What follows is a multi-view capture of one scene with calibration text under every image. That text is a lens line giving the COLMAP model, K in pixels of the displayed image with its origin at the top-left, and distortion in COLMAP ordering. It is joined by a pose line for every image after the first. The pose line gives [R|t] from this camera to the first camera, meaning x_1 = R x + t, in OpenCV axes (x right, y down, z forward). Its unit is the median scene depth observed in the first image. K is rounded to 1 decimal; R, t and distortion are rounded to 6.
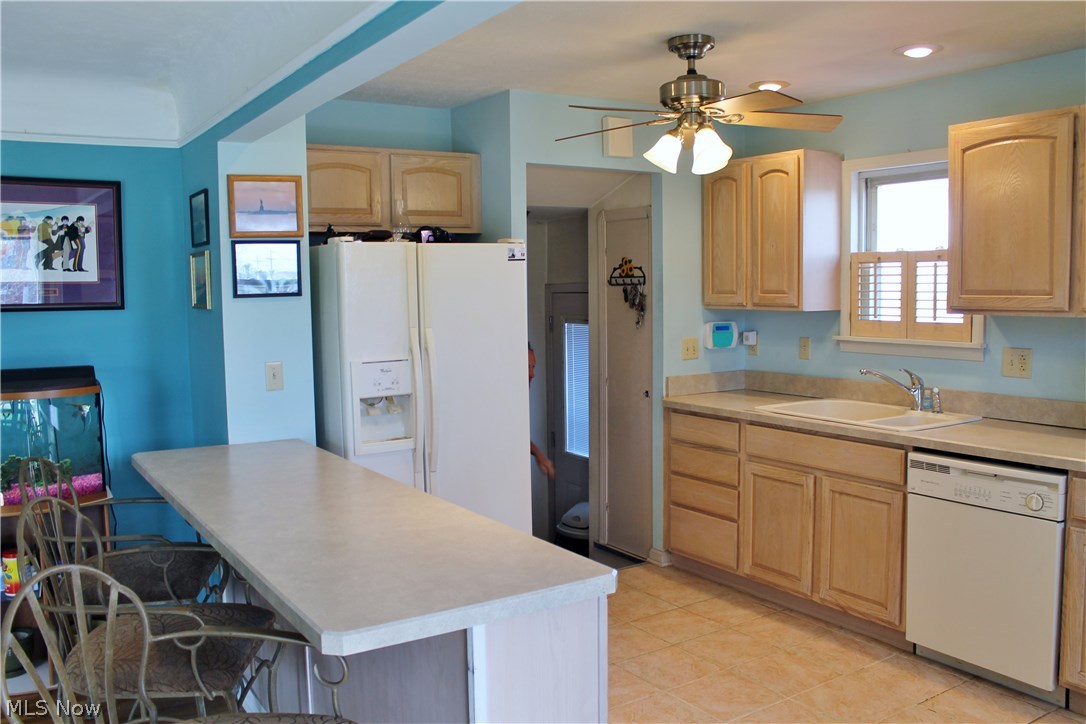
lens RADIAL K [[922.0, 0, 543.0], [0, 922.0, 362.0], [0, 0, 1]] dist [-0.159504, 0.142070]
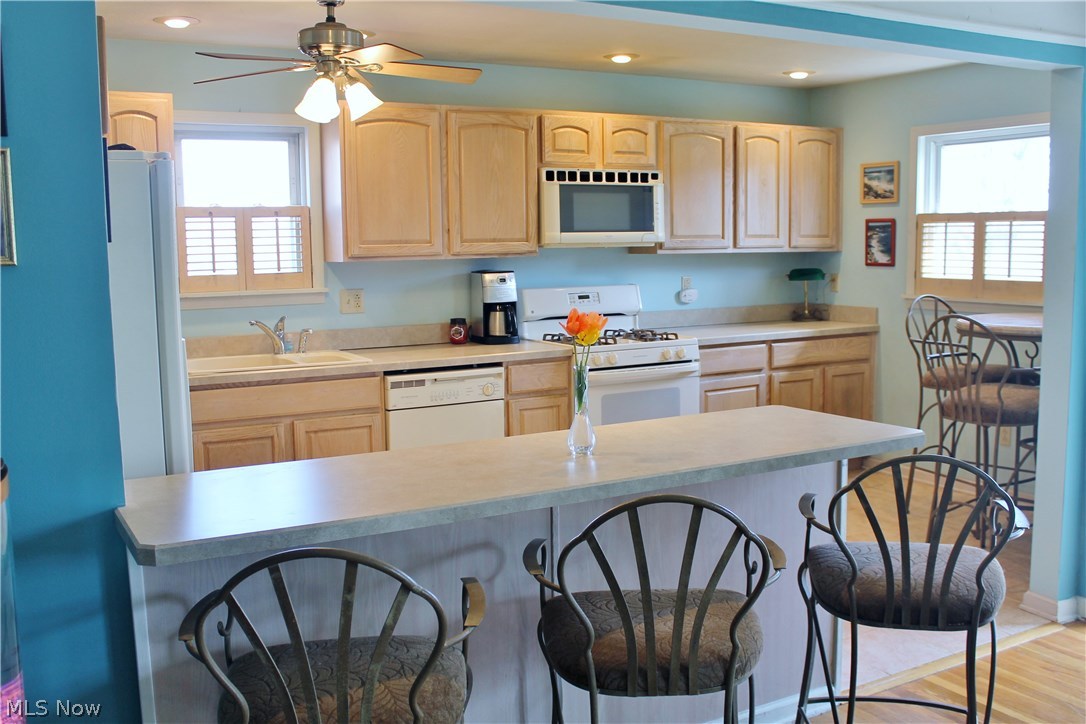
lens RADIAL K [[1057.9, 0, 543.0], [0, 1057.9, 362.0], [0, 0, 1]] dist [-0.122061, 0.071581]
pose [[0.062948, -0.104631, 0.992517, -0.871075], [0.096508, 0.990467, 0.098294, -0.032601], [-0.993340, 0.089598, 0.072446, 0.630099]]
